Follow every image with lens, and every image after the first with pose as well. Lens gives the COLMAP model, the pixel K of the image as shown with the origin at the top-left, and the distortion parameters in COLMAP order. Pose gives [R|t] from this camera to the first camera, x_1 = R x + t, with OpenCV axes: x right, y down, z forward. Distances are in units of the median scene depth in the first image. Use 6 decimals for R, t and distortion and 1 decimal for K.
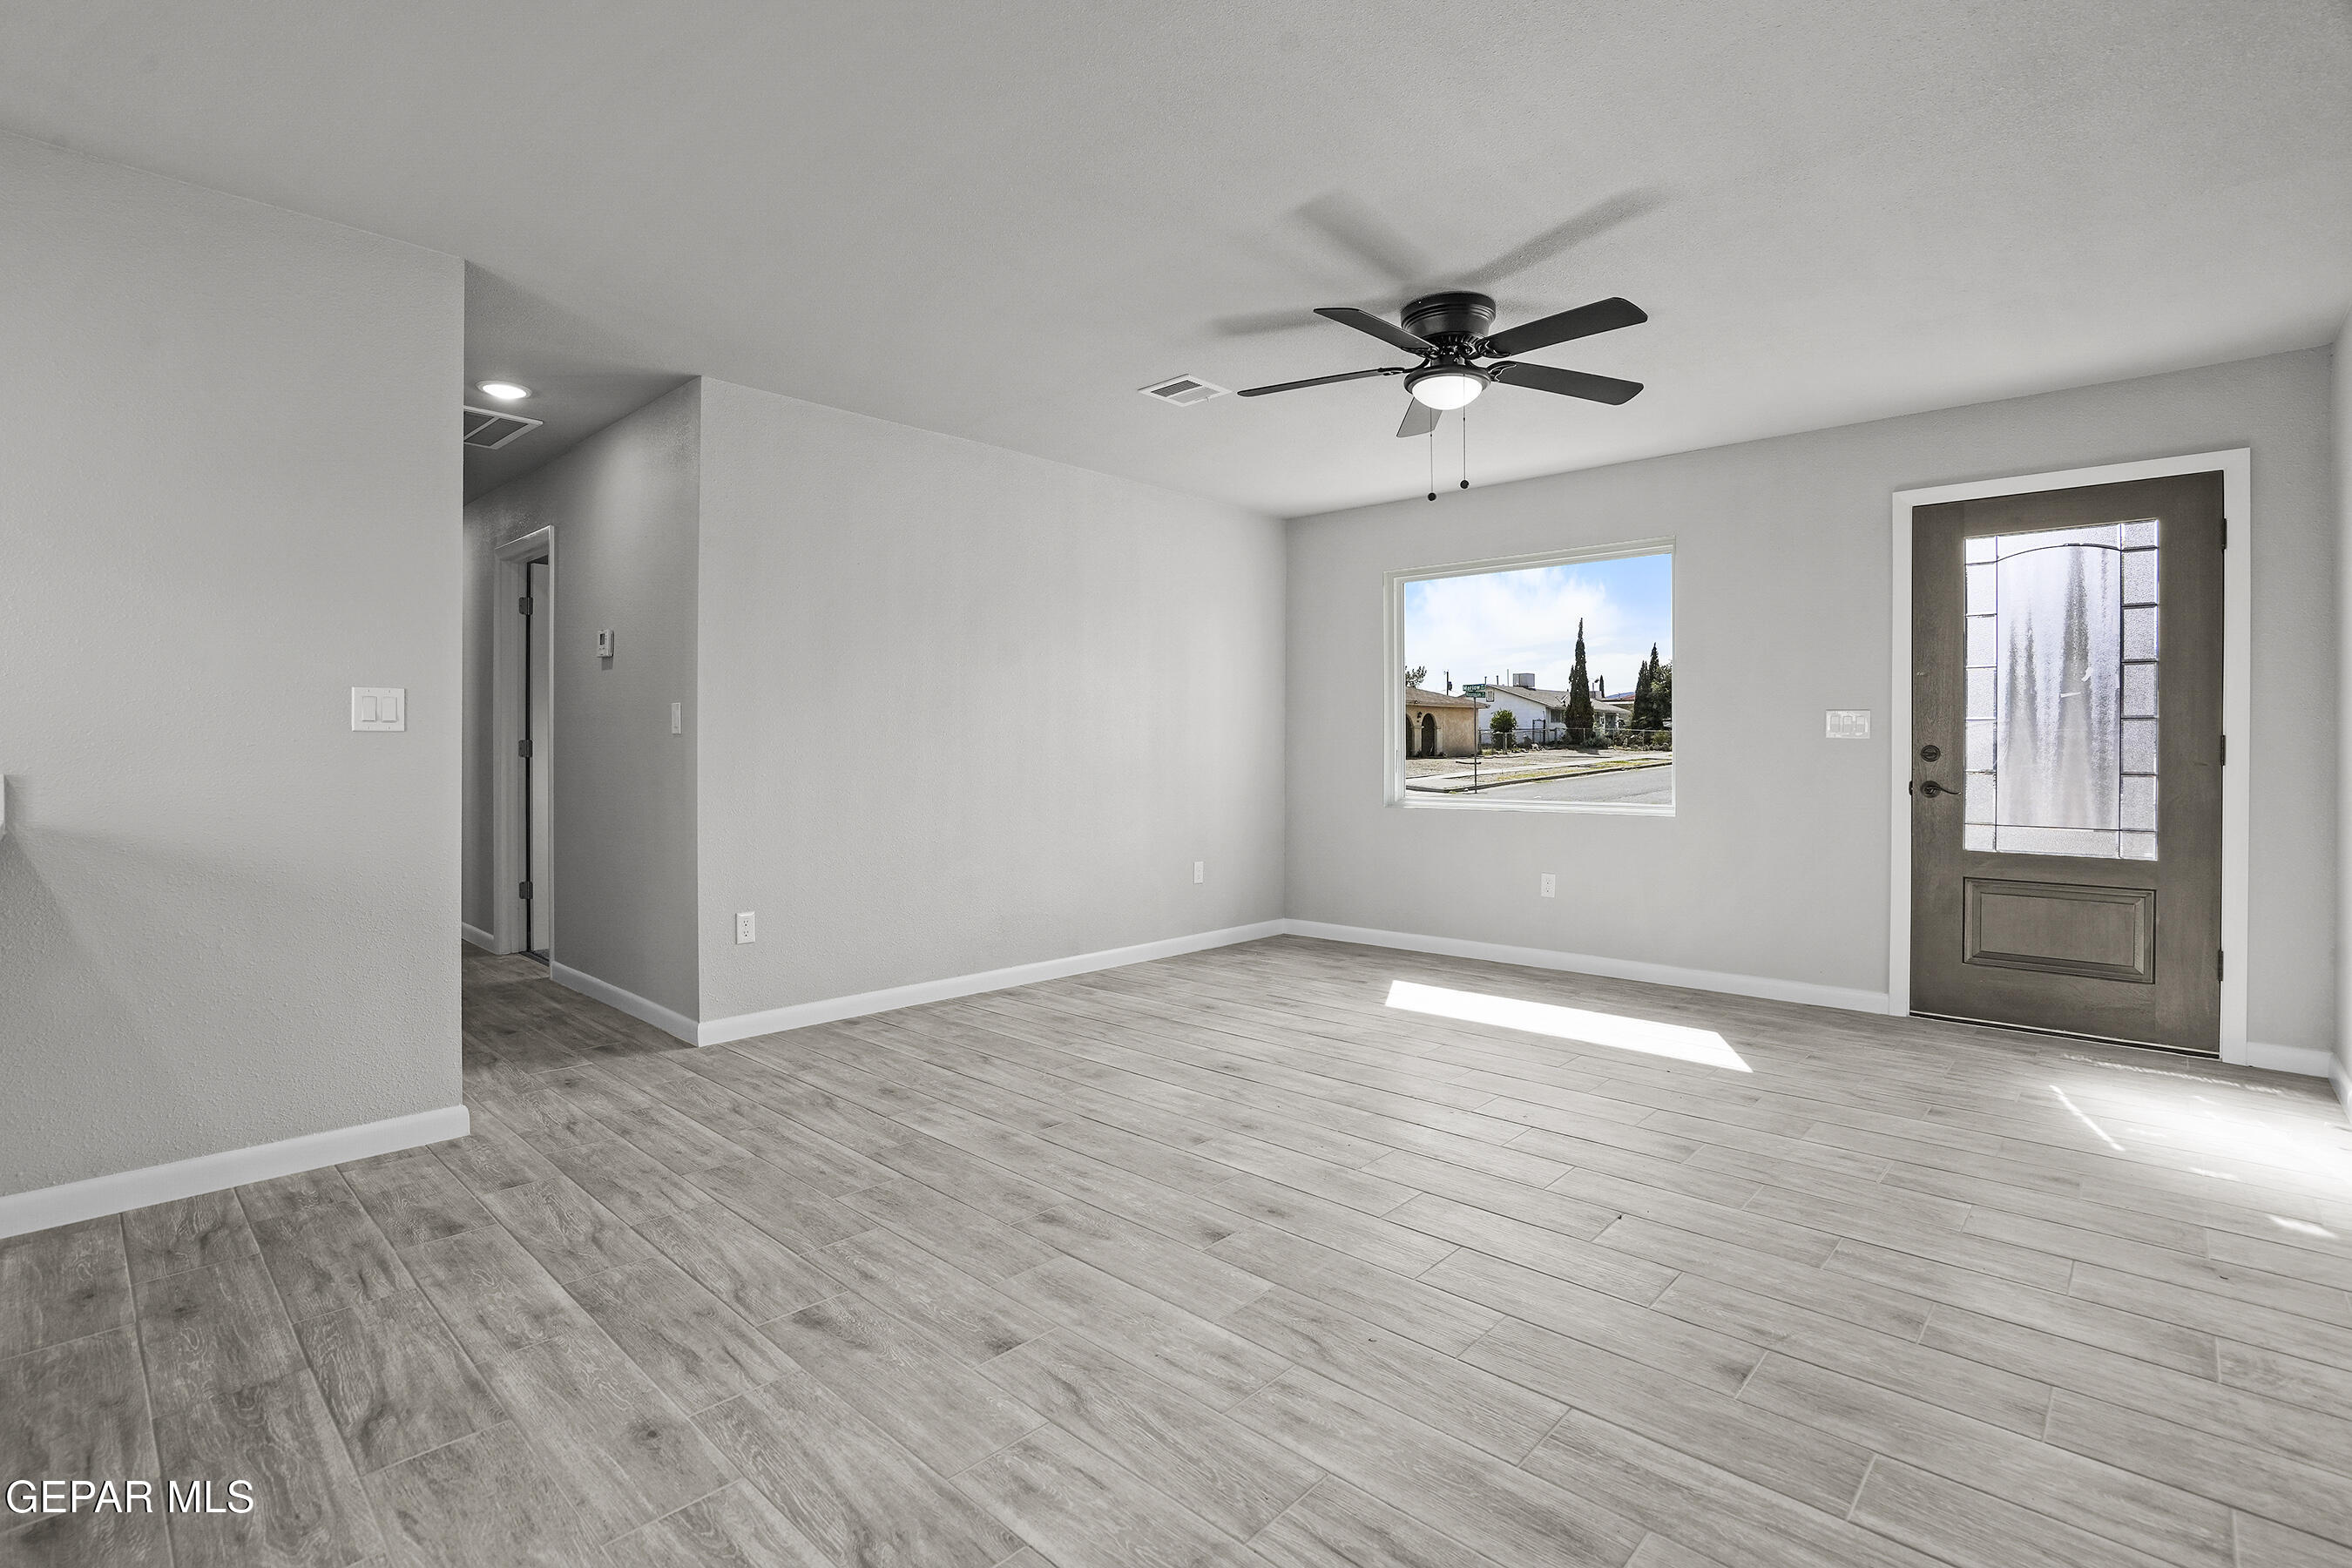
lens RADIAL K [[1095.1, 0, 1164.6], [0, 1095.1, 759.1], [0, 0, 1]] dist [-0.039181, 0.011875]
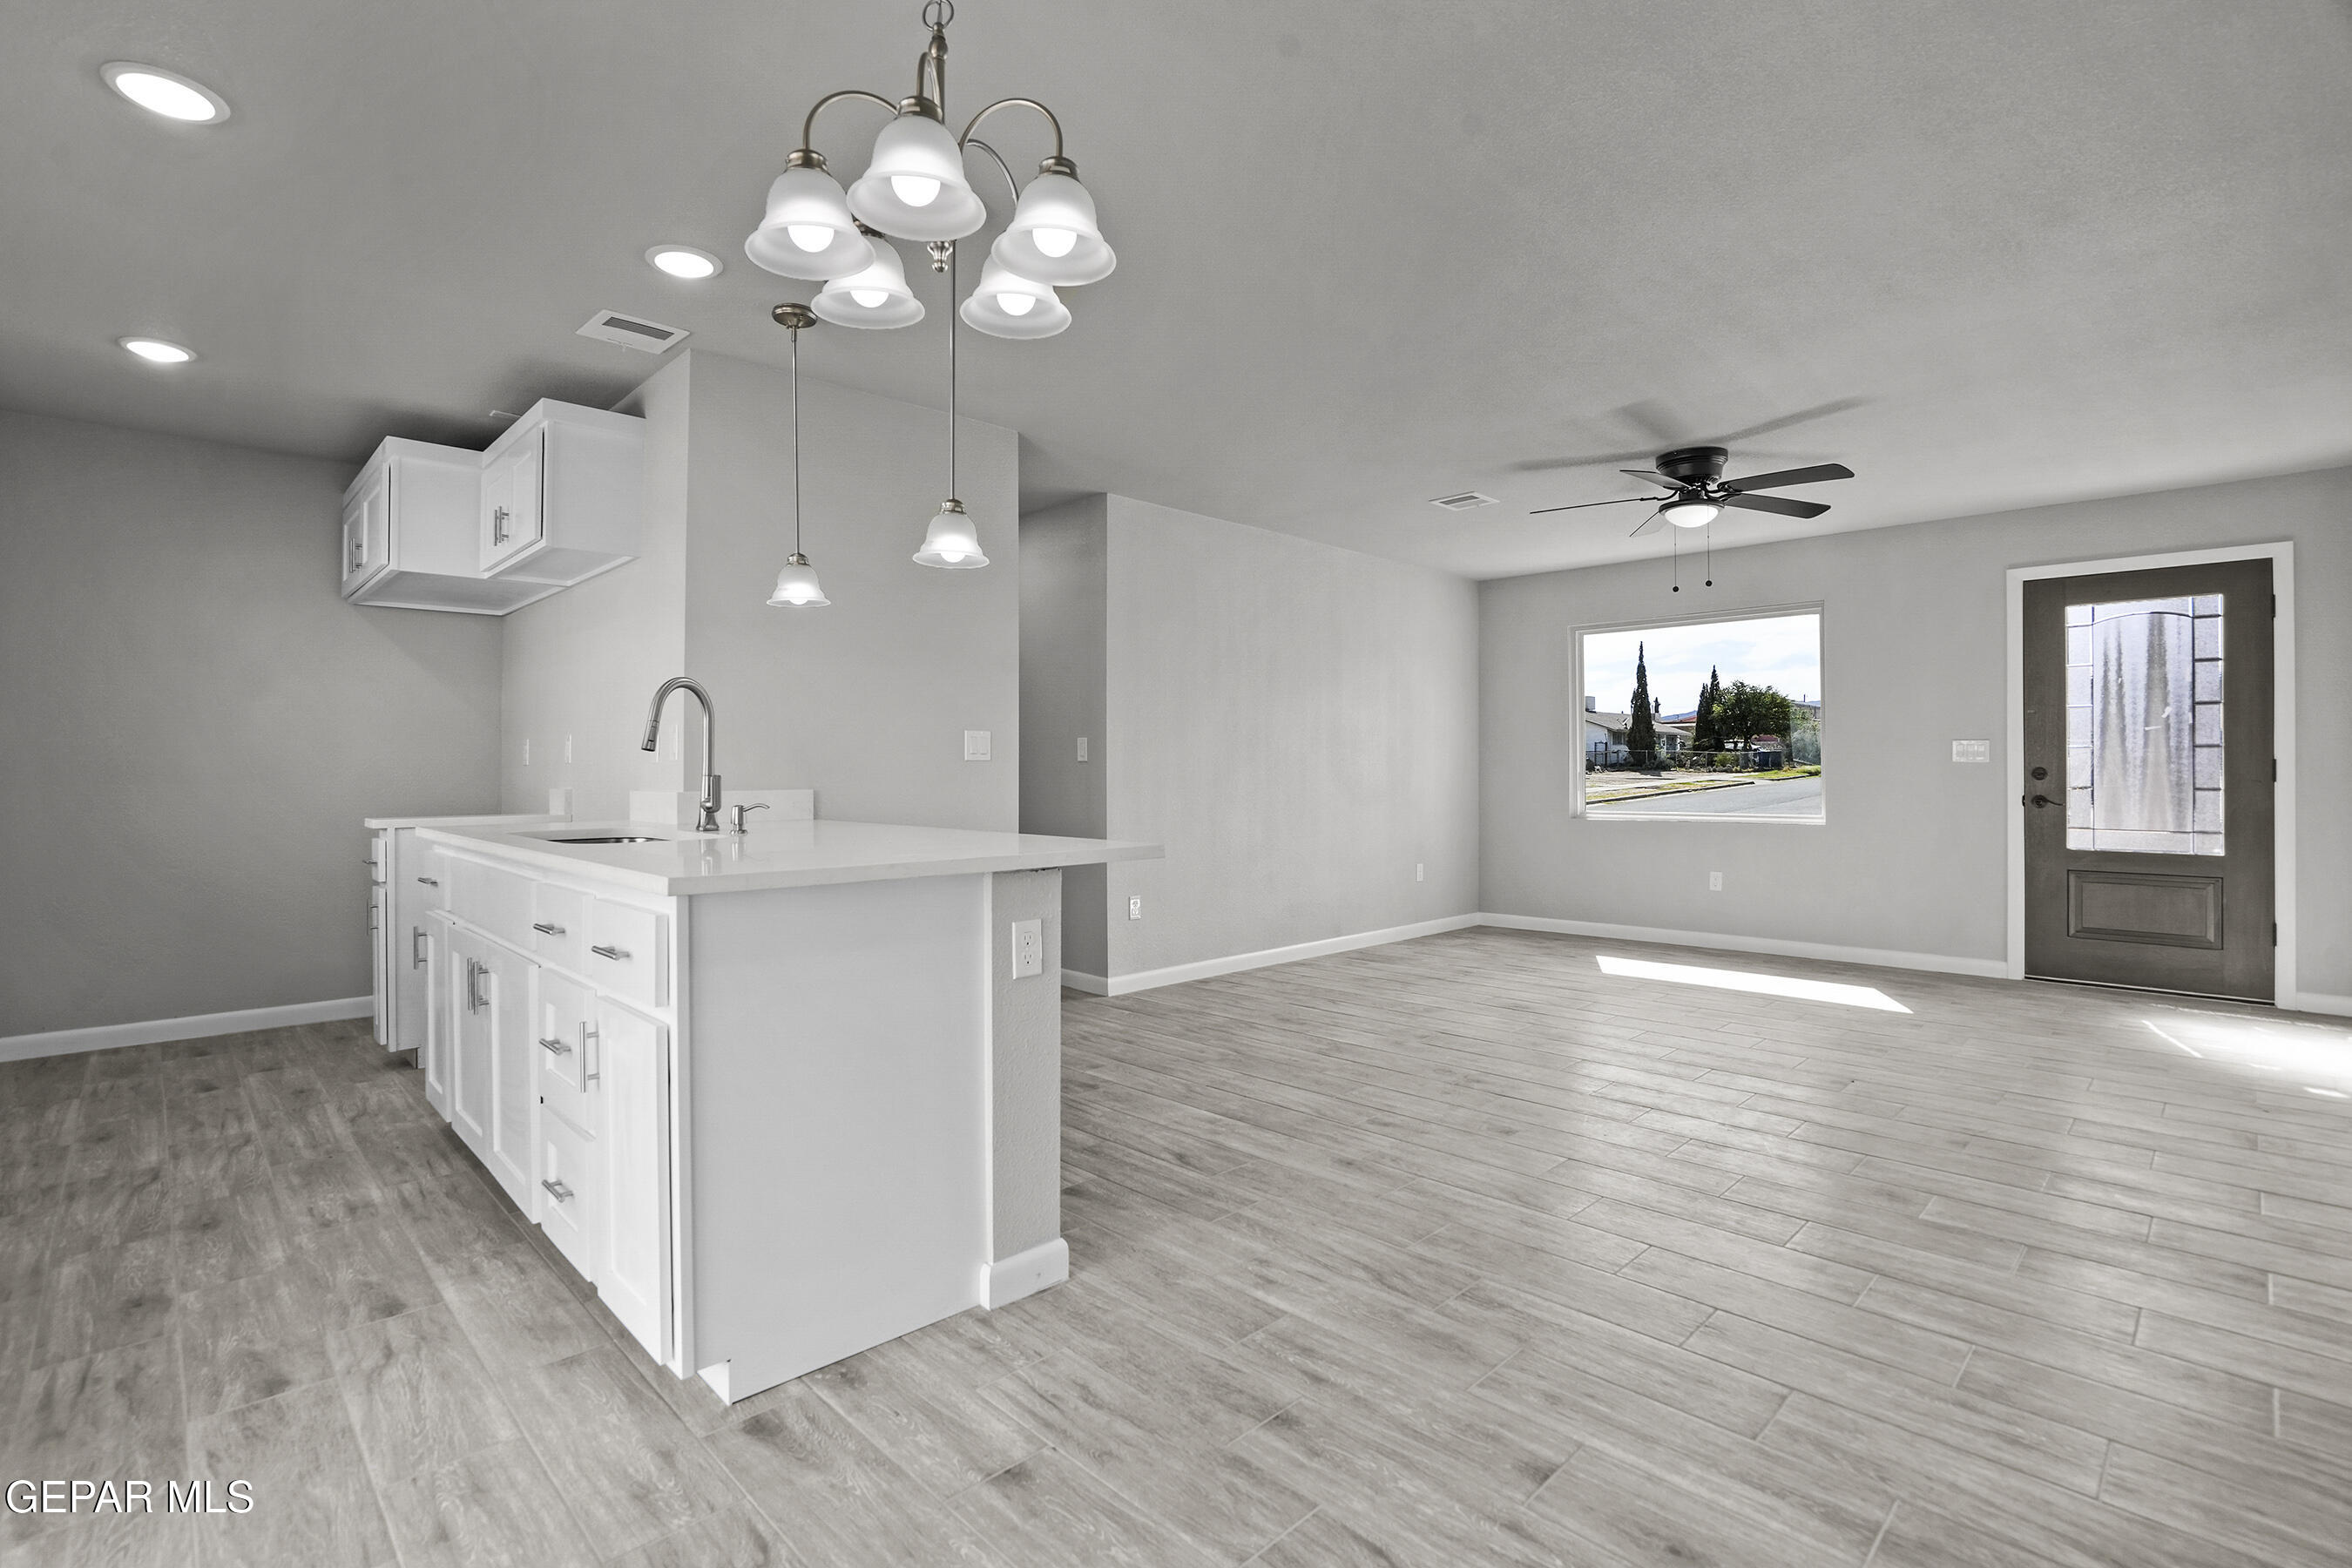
lens RADIAL K [[1095.1, 0, 1162.6], [0, 1095.1, 770.7], [0, 0, 1]] dist [-0.039181, 0.011875]
pose [[0.999195, -0.003084, -0.039988, -0.347042], [0.002660, 0.999940, -0.010653, 0.002152], [0.040018, 0.010538, 0.999143, -0.391522]]
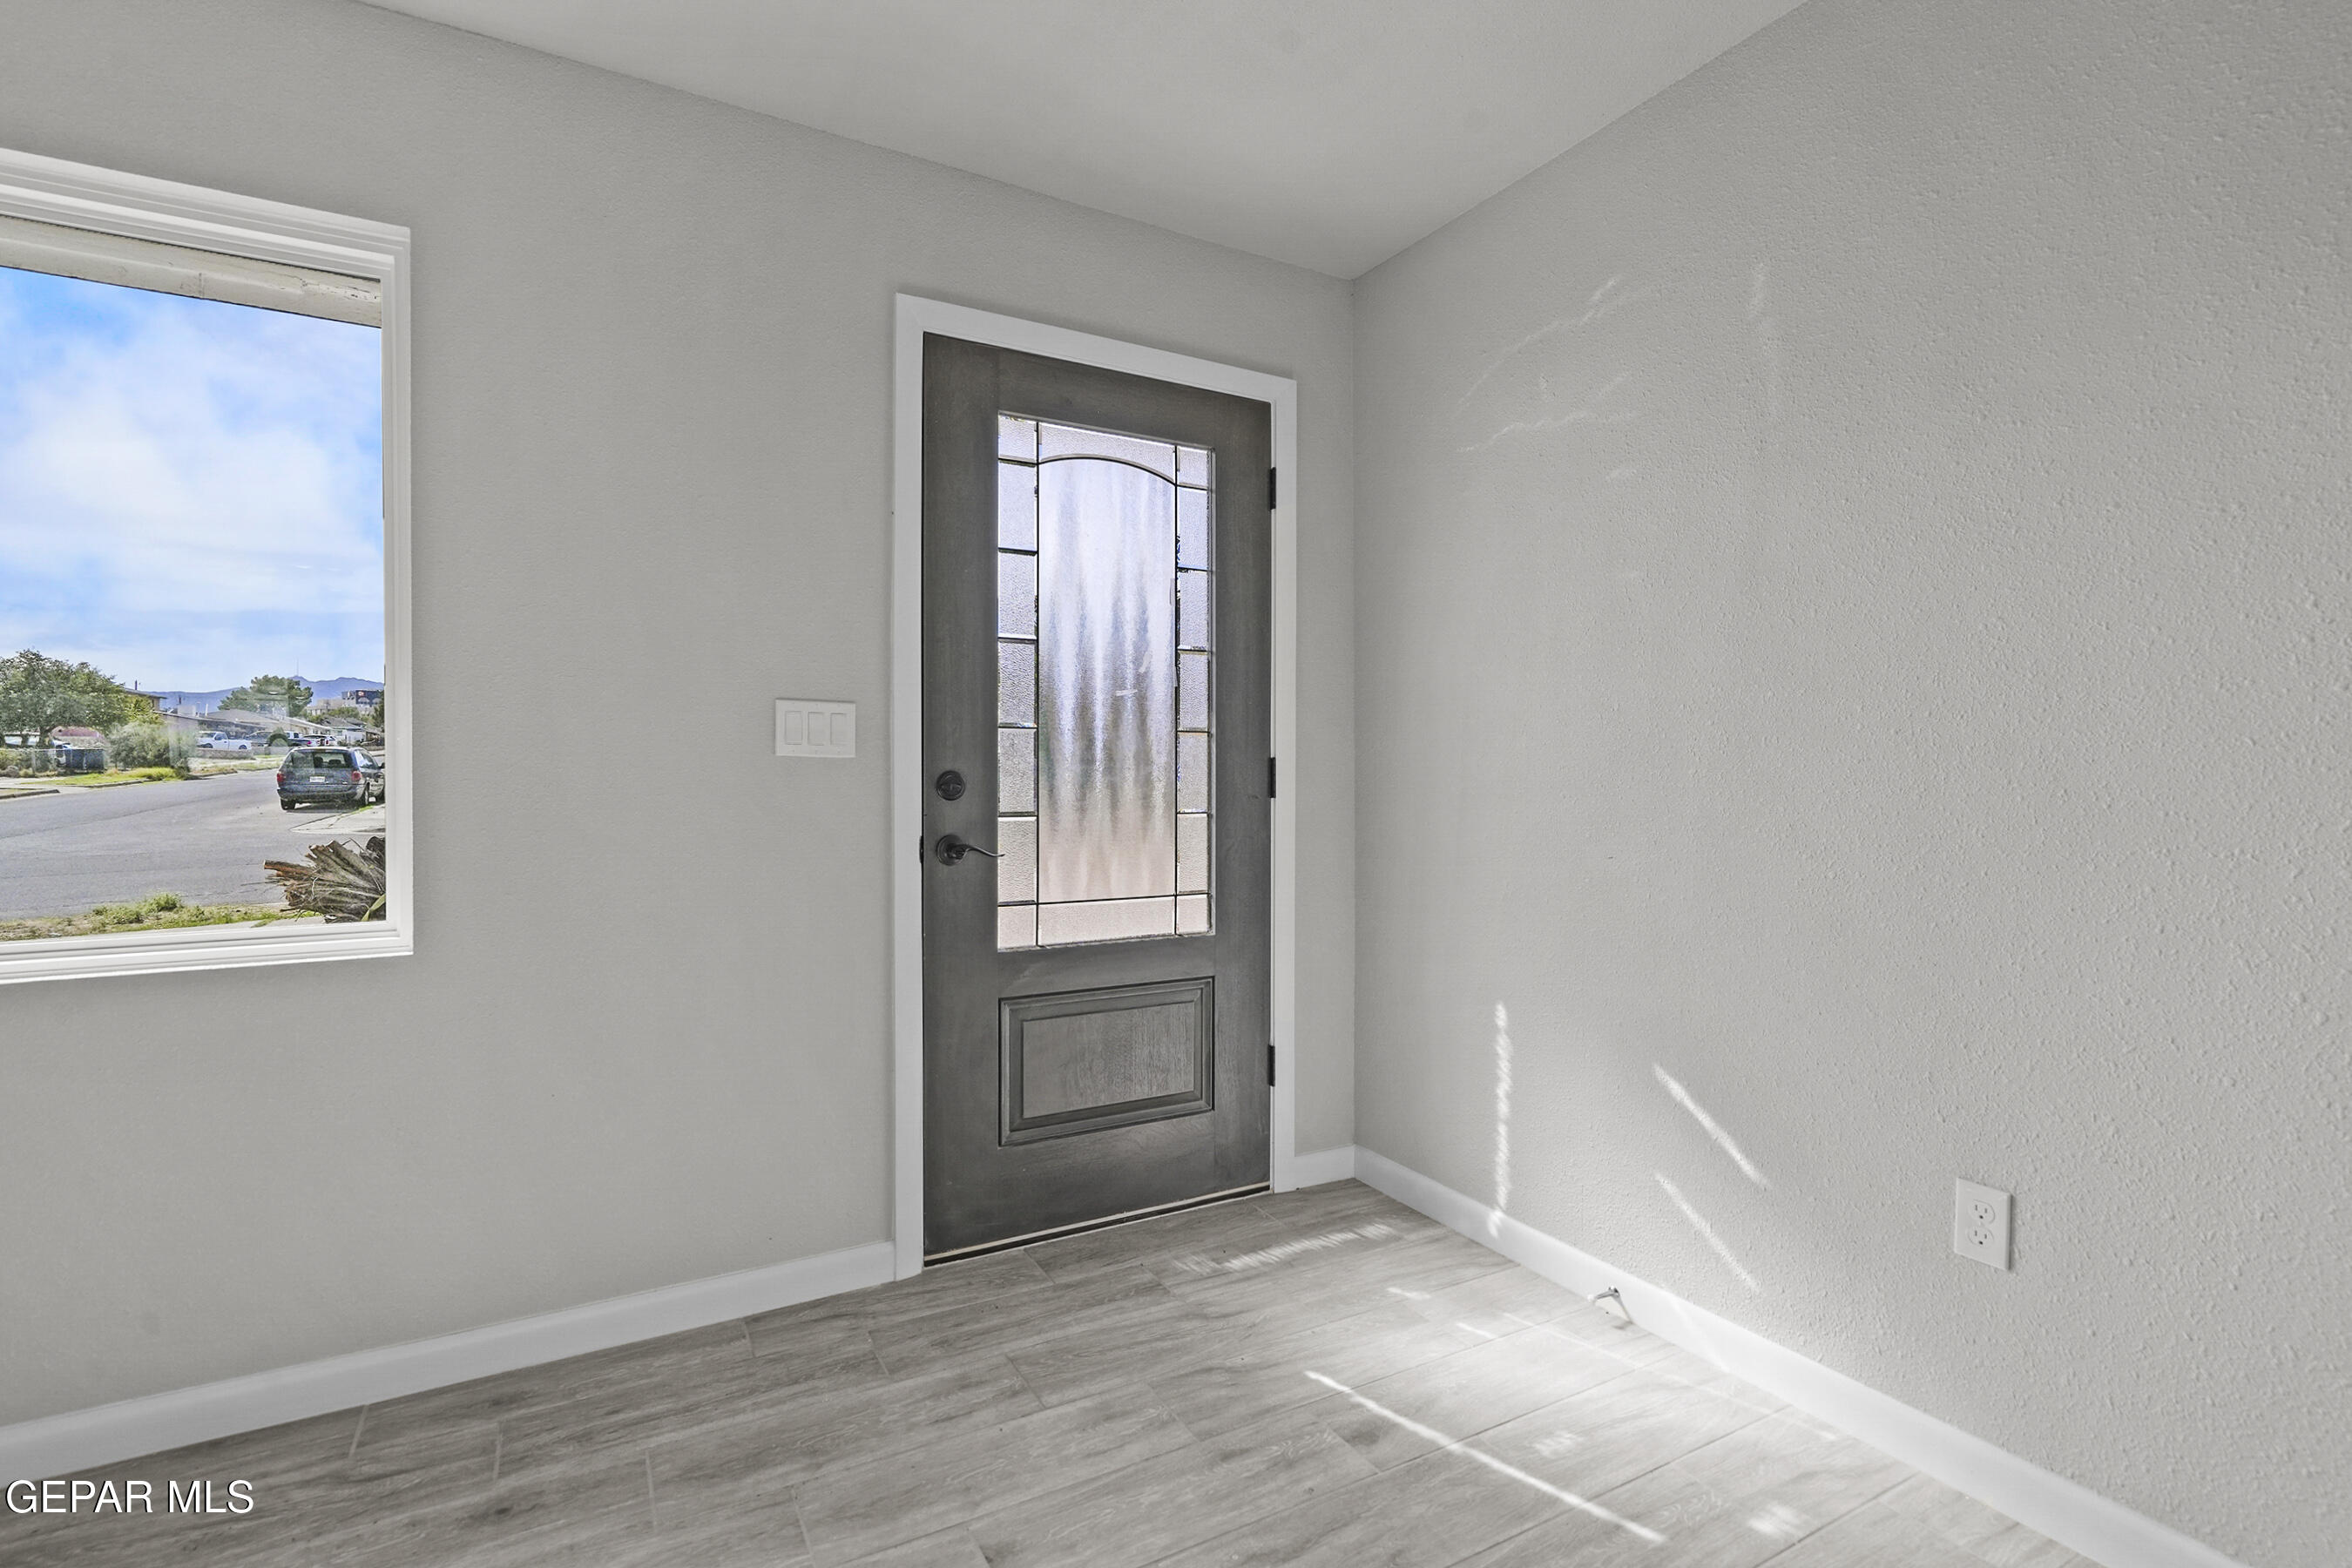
lens RADIAL K [[1095.1, 0, 1193.0], [0, 1095.1, 779.8], [0, 0, 1]] dist [-0.039181, 0.011875]
pose [[0.287481, -0.009596, 0.957738, 0.260536], [0.012349, 0.999904, 0.006312, -0.012908], [-0.957707, 0.010012, 0.287572, 0.895018]]
